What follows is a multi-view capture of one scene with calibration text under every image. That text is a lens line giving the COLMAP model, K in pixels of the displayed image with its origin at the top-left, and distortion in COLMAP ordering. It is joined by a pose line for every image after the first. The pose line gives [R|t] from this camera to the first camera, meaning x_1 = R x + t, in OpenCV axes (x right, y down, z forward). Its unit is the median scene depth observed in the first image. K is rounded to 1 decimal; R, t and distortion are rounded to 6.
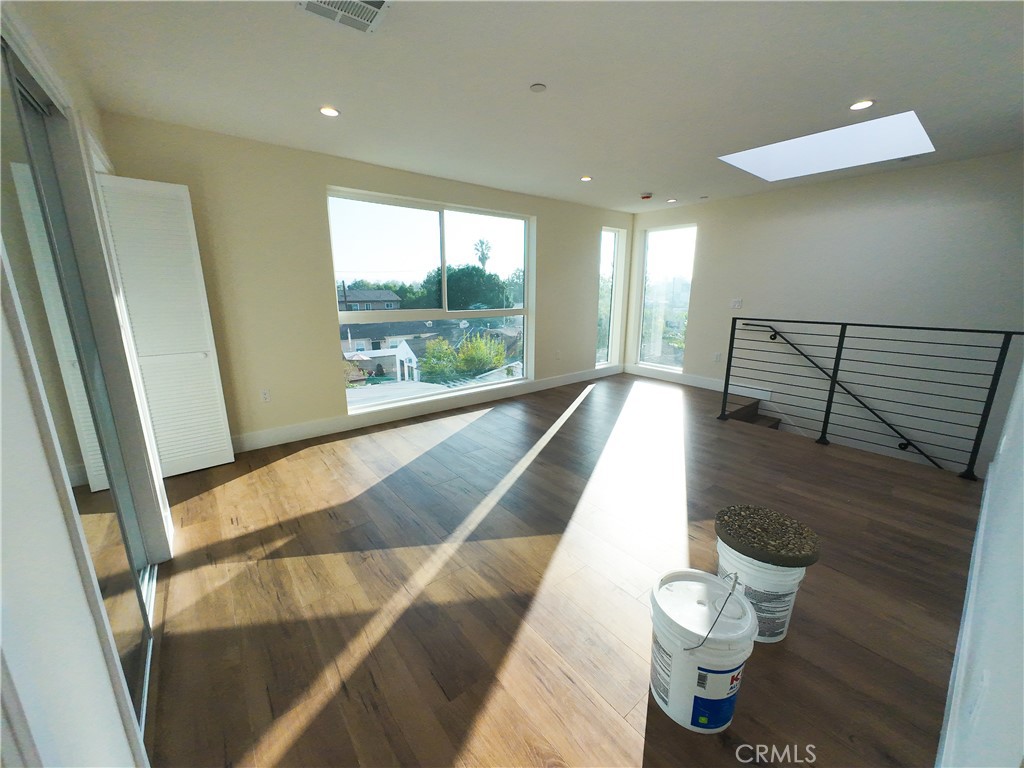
lens RADIAL K [[399.4, 0, 516.6], [0, 399.4, 376.6], [0, 0, 1]] dist [0.000112, 0.000281]
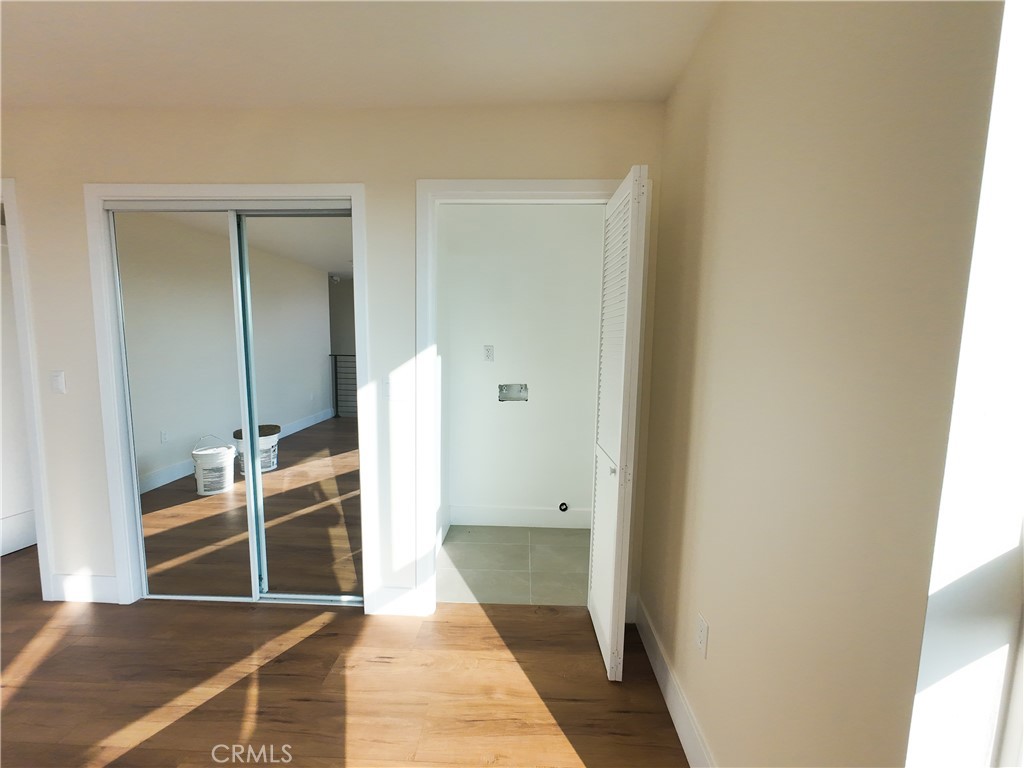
lens RADIAL K [[395.1, 0, 512.8], [0, 395.1, 383.8], [0, 0, 1]] dist [0.000022, 0.000204]
pose [[-0.657196, 0.069219, -0.750534, -0.300664], [-0.177412, 0.953590, 0.243294, -0.285049], [0.732542, 0.293046, -0.614415, 1.241221]]
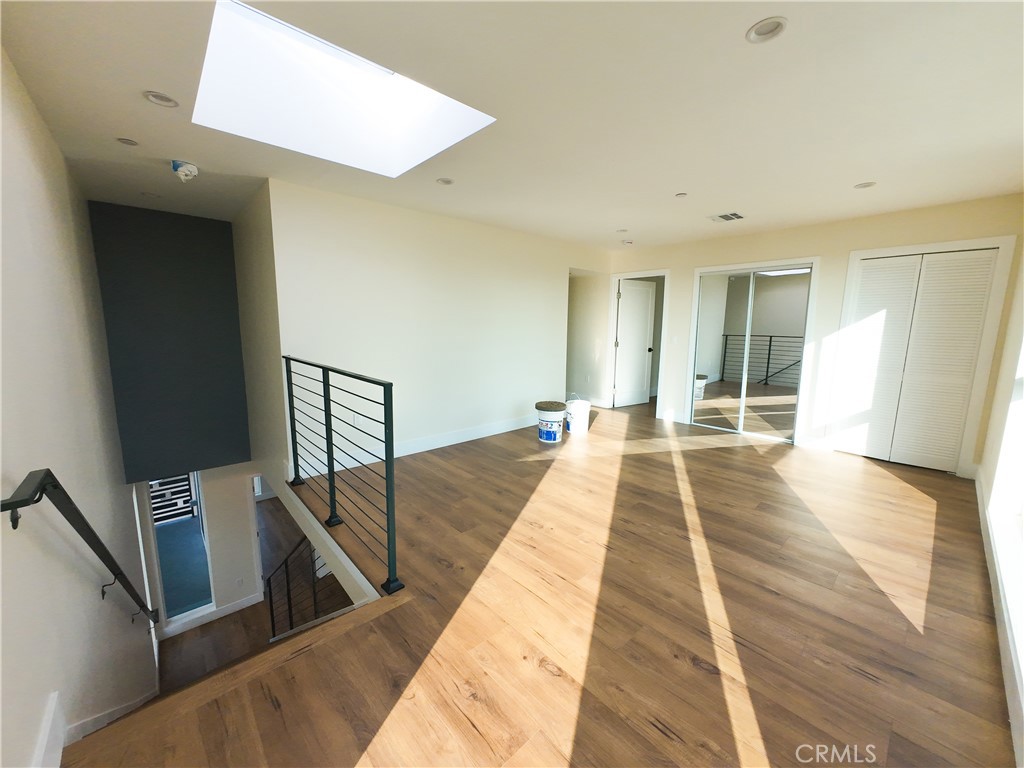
lens RADIAL K [[395.1, 0, 512.8], [0, 395.1, 383.8], [0, 0, 1]] dist [0.000022, 0.000204]
pose [[-0.998262, 0.003417, -0.058838, 0.597666], [-0.018078, 0.932436, 0.360883, -0.462800], [0.056096, 0.361319, -0.930753, 2.068588]]
